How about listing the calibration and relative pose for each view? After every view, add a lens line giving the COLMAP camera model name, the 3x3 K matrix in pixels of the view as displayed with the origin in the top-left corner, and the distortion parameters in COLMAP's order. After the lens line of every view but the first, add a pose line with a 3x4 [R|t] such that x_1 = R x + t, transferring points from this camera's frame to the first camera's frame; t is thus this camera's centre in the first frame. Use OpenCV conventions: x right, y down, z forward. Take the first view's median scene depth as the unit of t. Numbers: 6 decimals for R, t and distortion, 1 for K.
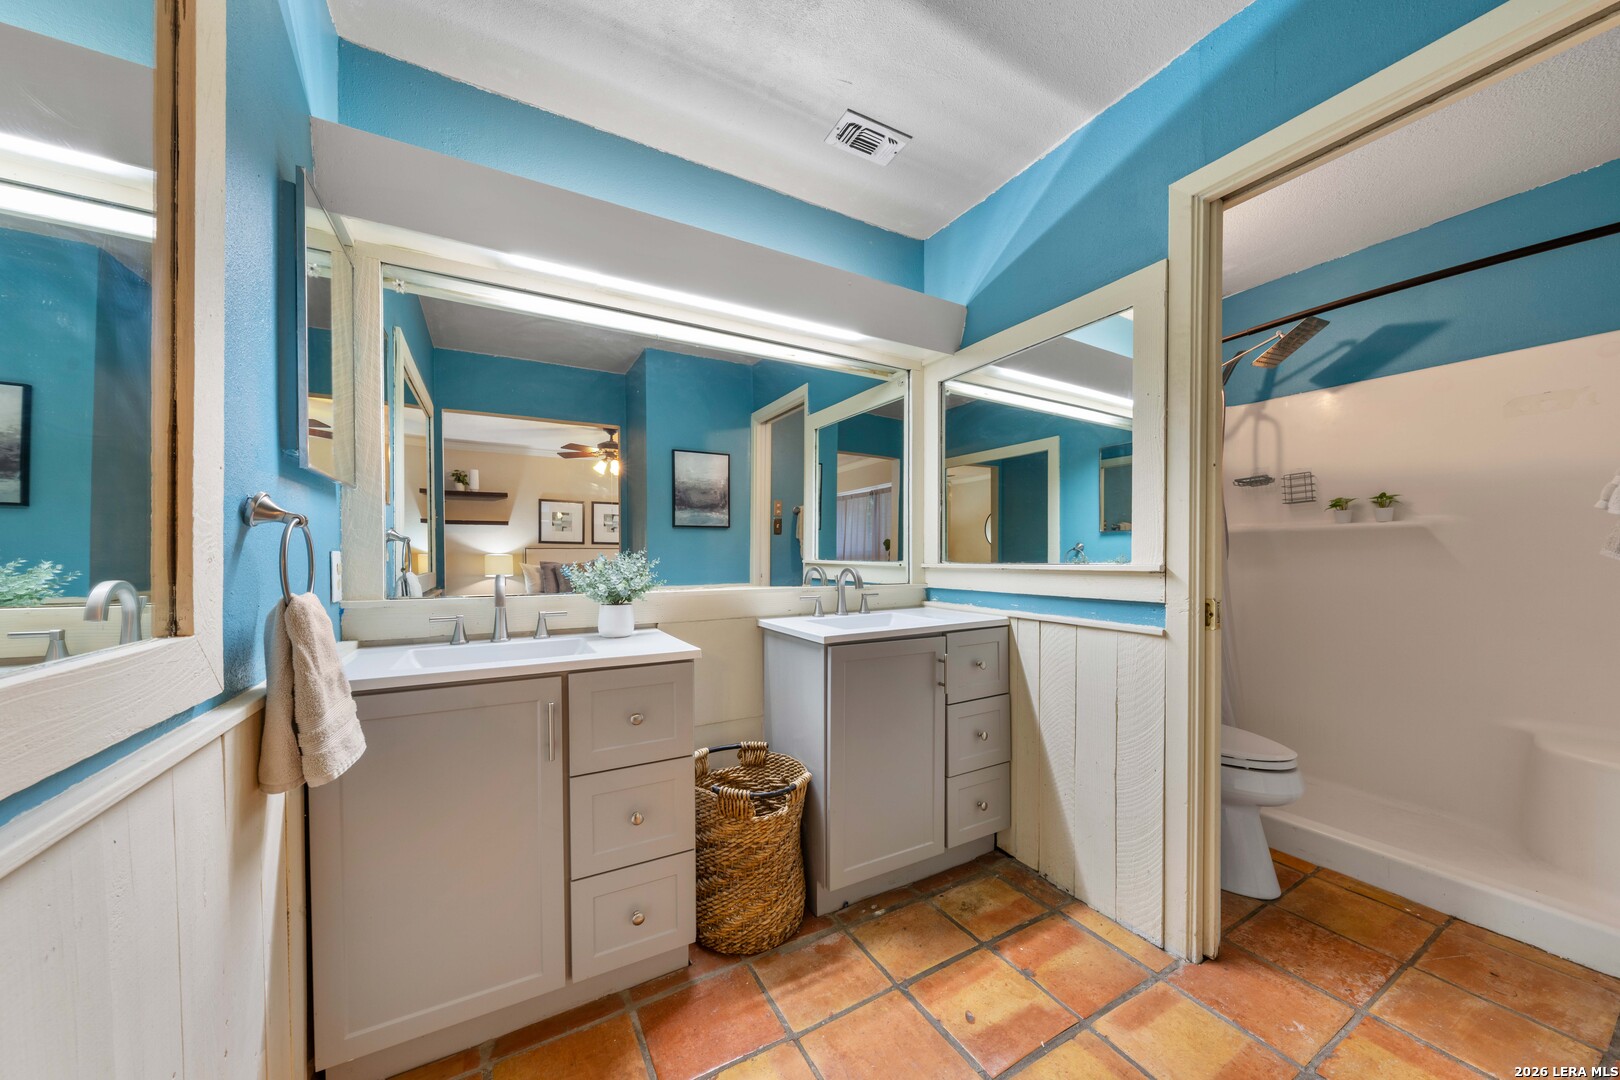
lens RADIAL K [[558.9, 0, 809.2], [0, 558.9, 570.0], [0, 0, 1]] dist [0.000654, -0.000758]
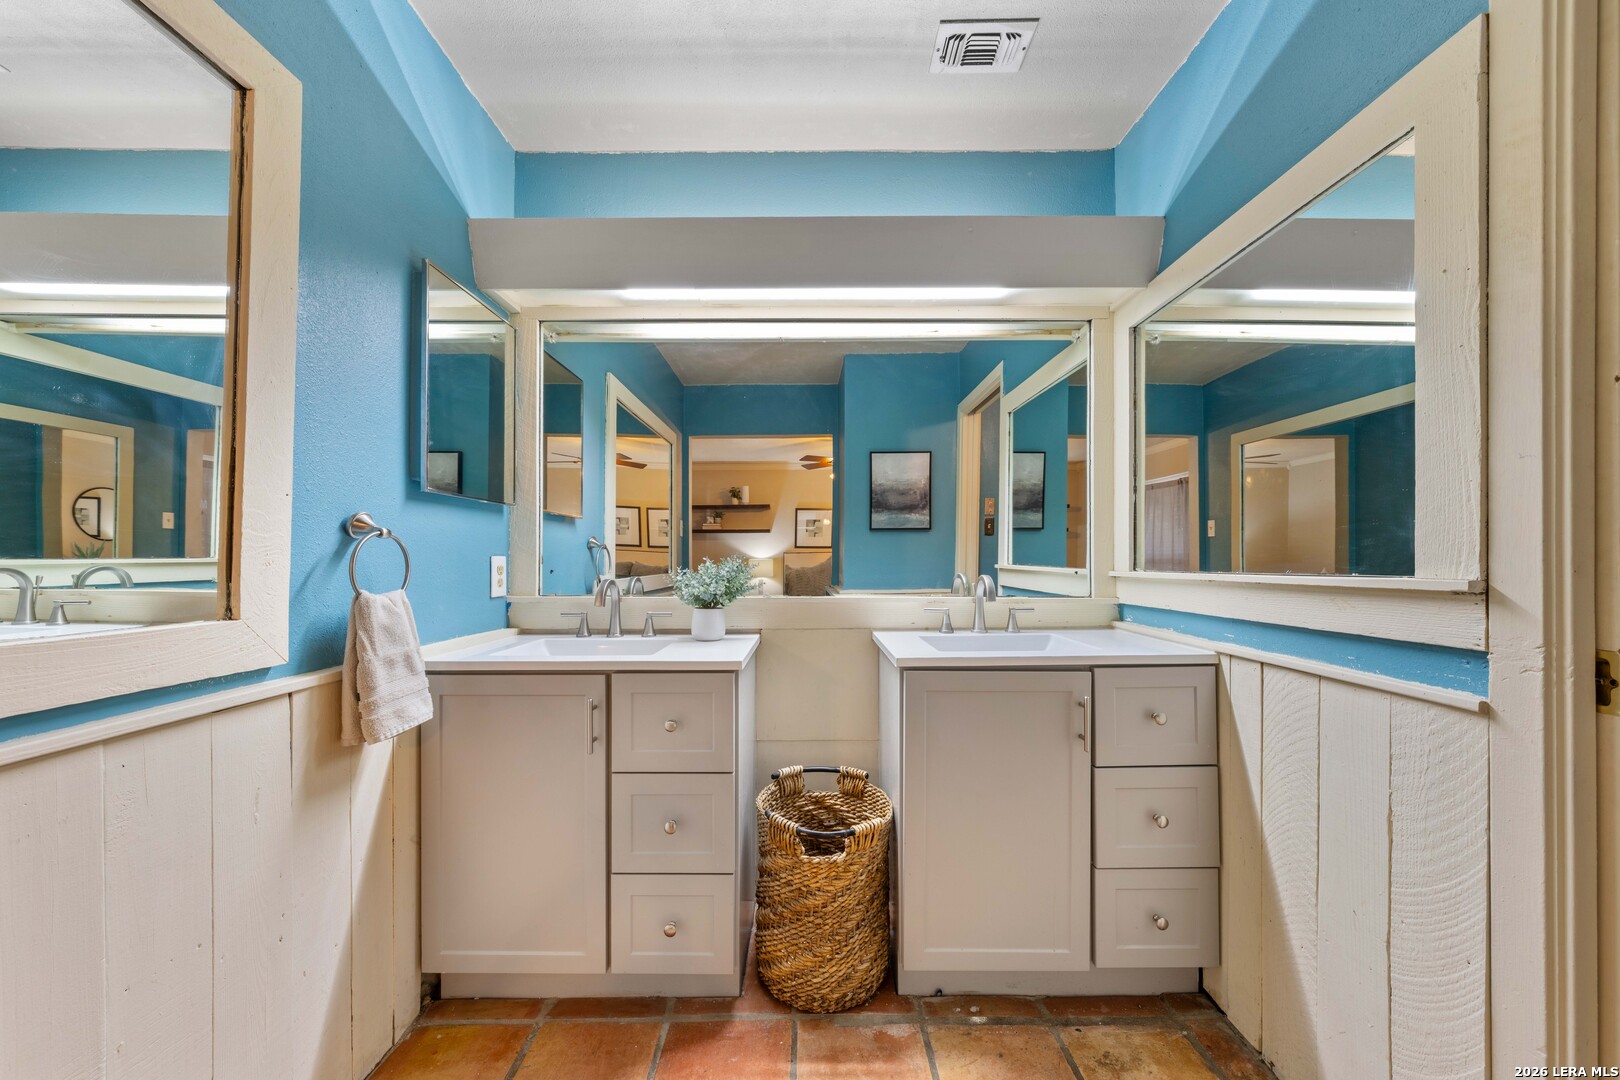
lens RADIAL K [[558.9, 0, 799.7], [0, 558.9, 562.9], [0, 0, 1]] dist [0.000654, -0.000758]
pose [[0.872076, 0.004671, -0.489348, 0.298236], [-0.013935, 0.999786, -0.015290, -0.007613], [0.489172, 0.020153, 0.871954, 0.194964]]
